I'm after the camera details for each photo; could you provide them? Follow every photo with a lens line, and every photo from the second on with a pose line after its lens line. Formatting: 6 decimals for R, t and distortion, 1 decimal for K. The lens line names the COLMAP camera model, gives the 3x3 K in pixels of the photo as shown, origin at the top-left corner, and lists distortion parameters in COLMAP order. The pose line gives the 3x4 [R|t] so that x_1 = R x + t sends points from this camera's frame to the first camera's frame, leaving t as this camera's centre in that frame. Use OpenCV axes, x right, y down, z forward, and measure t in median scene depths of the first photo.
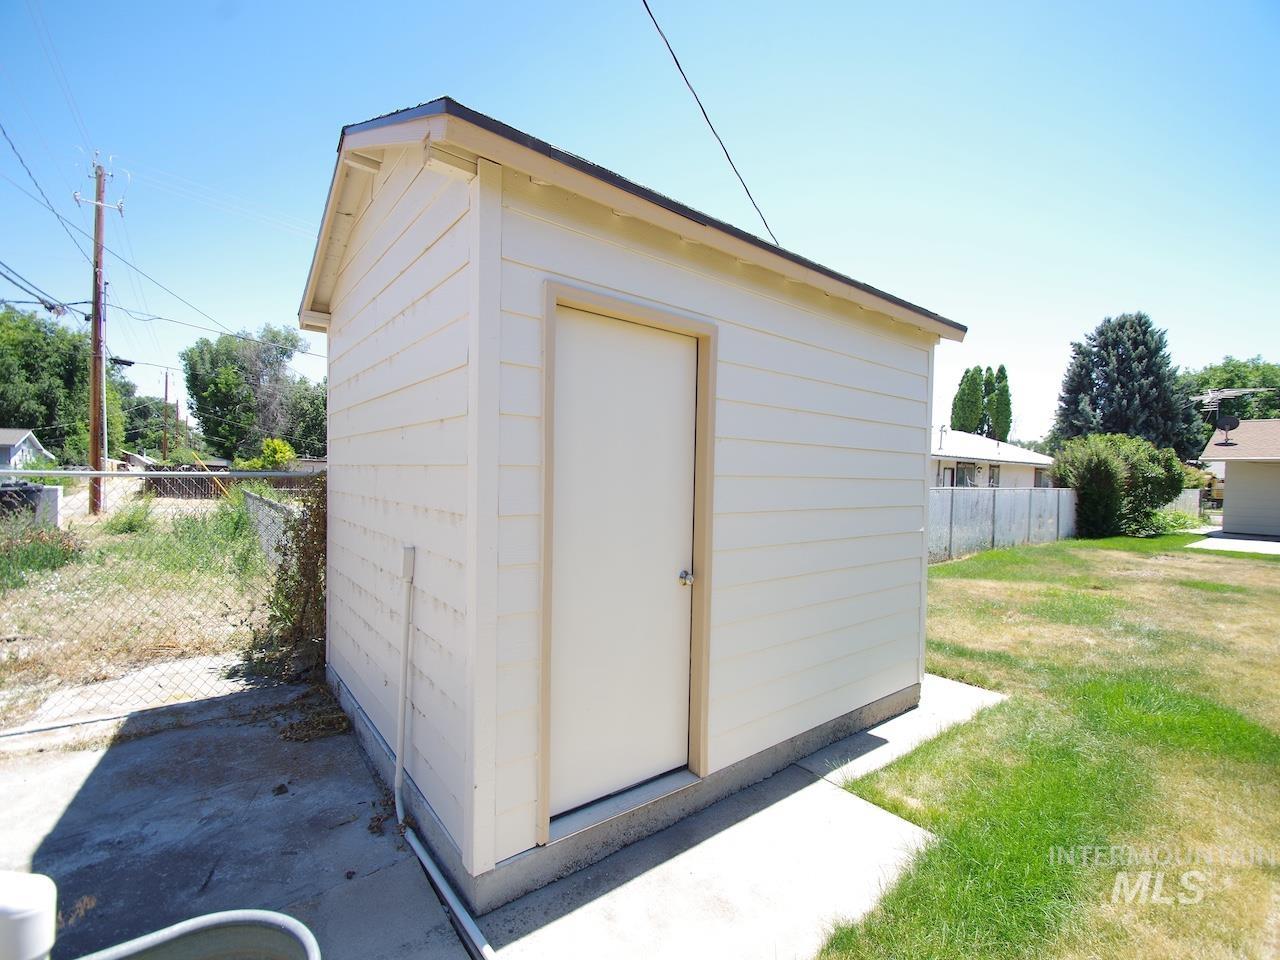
lens RADIAL K [[572.8, 0, 630.5], [0, 572.8, 493.4], [0, 0, 1]] dist [0.004187, -0.008992]
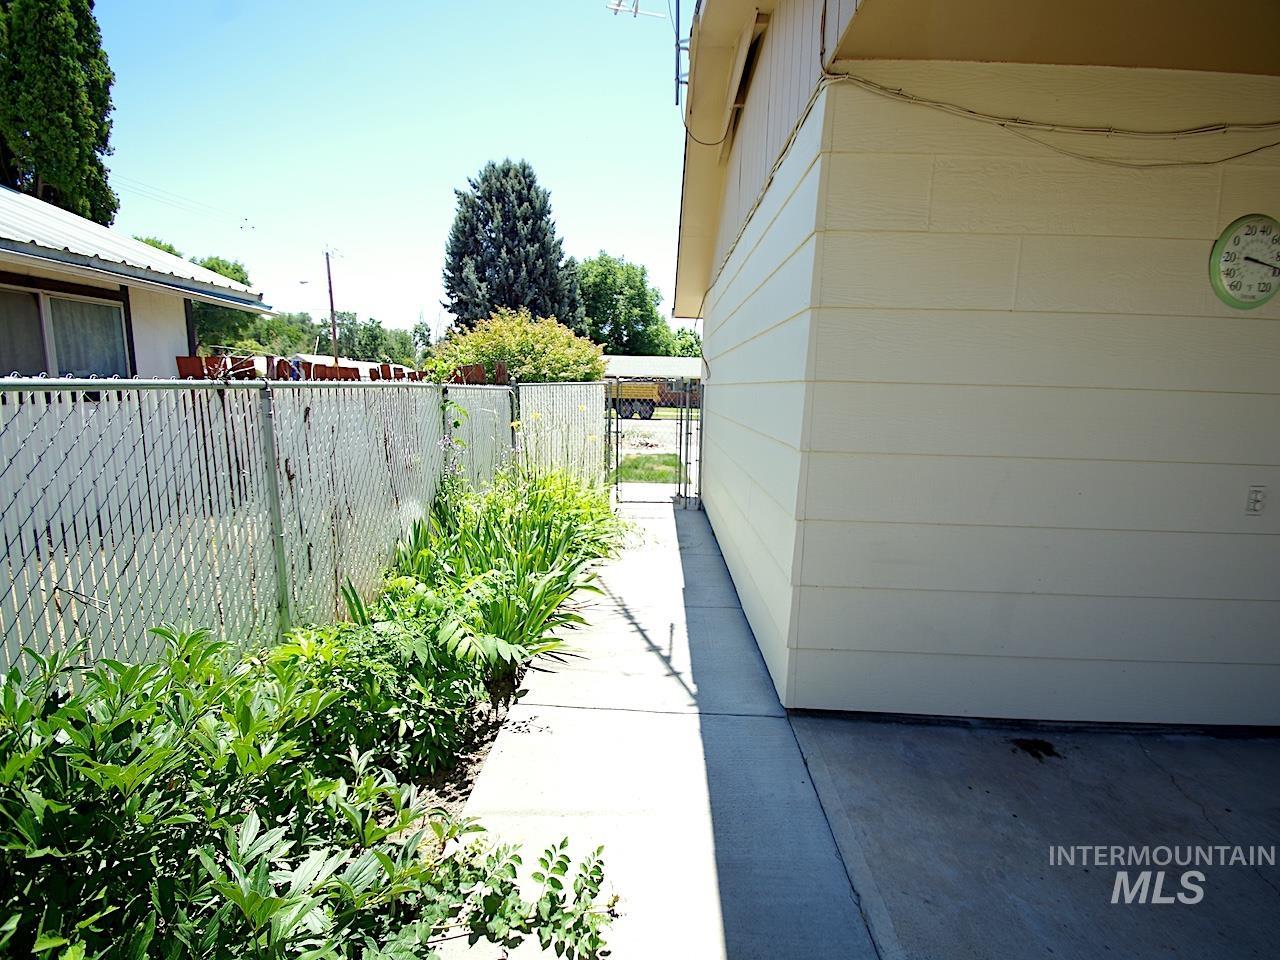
lens RADIAL K [[572.8, 0, 644.2], [0, 572.8, 479.9], [0, 0, 1]] dist [0.004187, -0.008992]
pose [[0.627700, -0.129791, 0.767559, 0.365147], [0.013455, 0.987664, 0.156006, -0.001654], [-0.778339, -0.087598, 0.621703, 0.373485]]
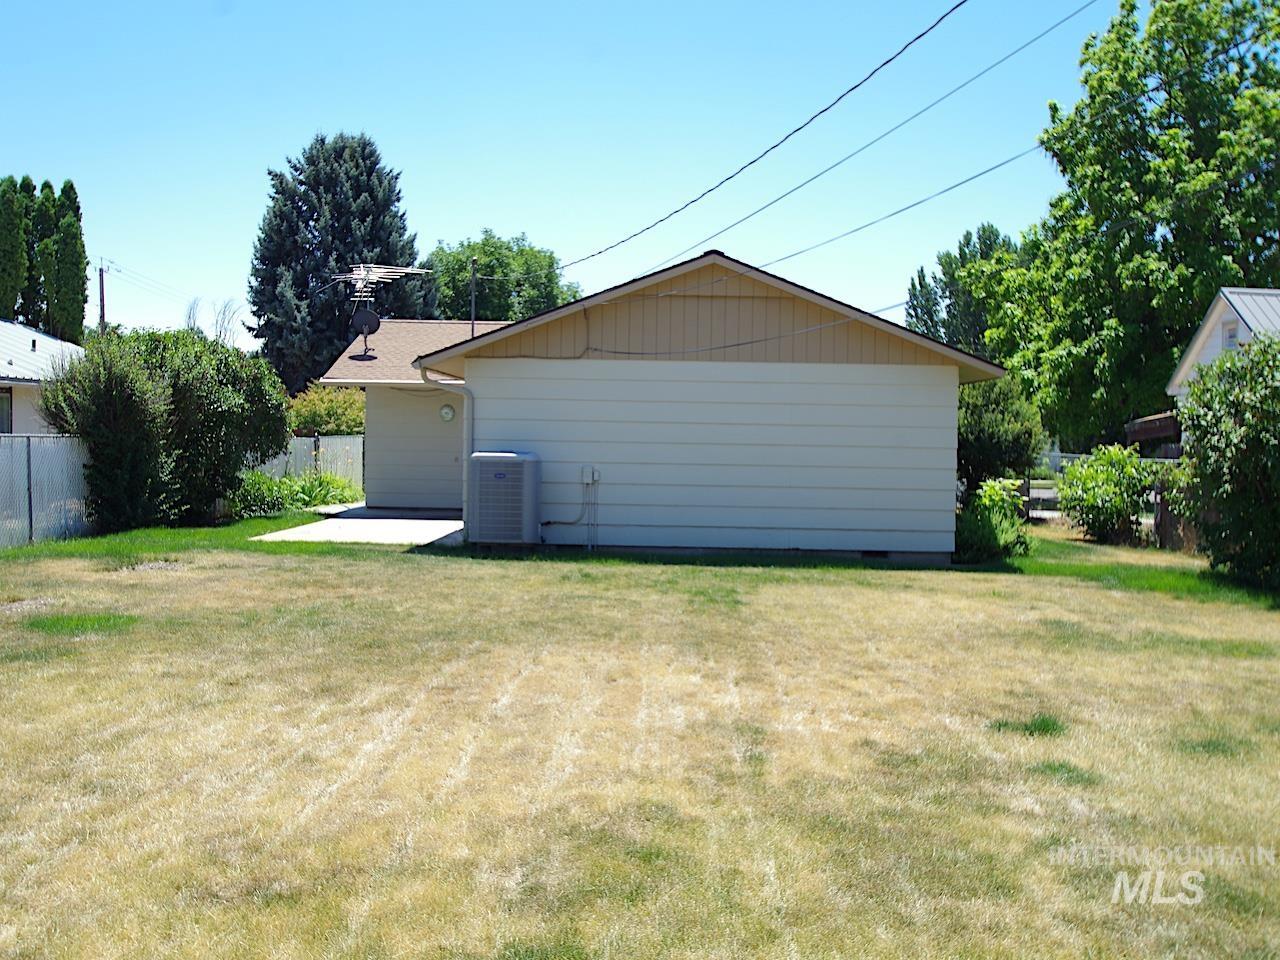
lens RADIAL K [[1239.3, 0, 645.9], [0, 1239.3, 477.8], [0, 0, 1]] dist [-0.055673, 0.000000]
pose [[0.623615, -0.035134, 0.780942, 0.088881], [0.021049, 0.999382, 0.028153, 0.002970], [-0.781448, -0.001119, 0.623969, -0.007996]]
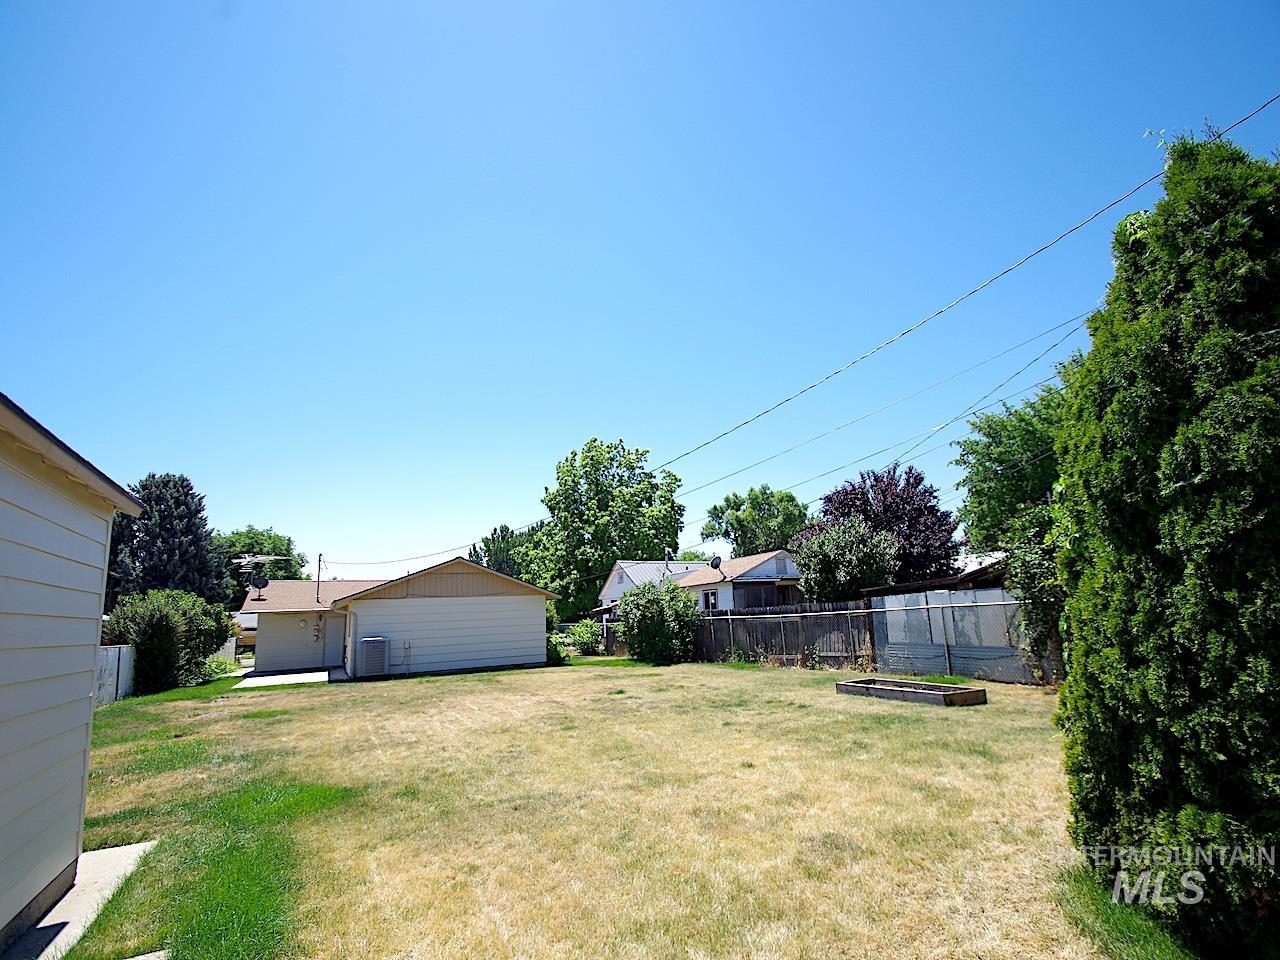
lens RADIAL K [[572.8, 0, 648.3], [0, 572.8, 517.8], [0, 0, 1]] dist [0.004187, -0.008992]
pose [[0.149676, 0.139320, 0.978870, -0.030191], [0.080269, 0.985043, -0.152473, -0.001011], [-0.985471, 0.101395, 0.136254, -0.011589]]
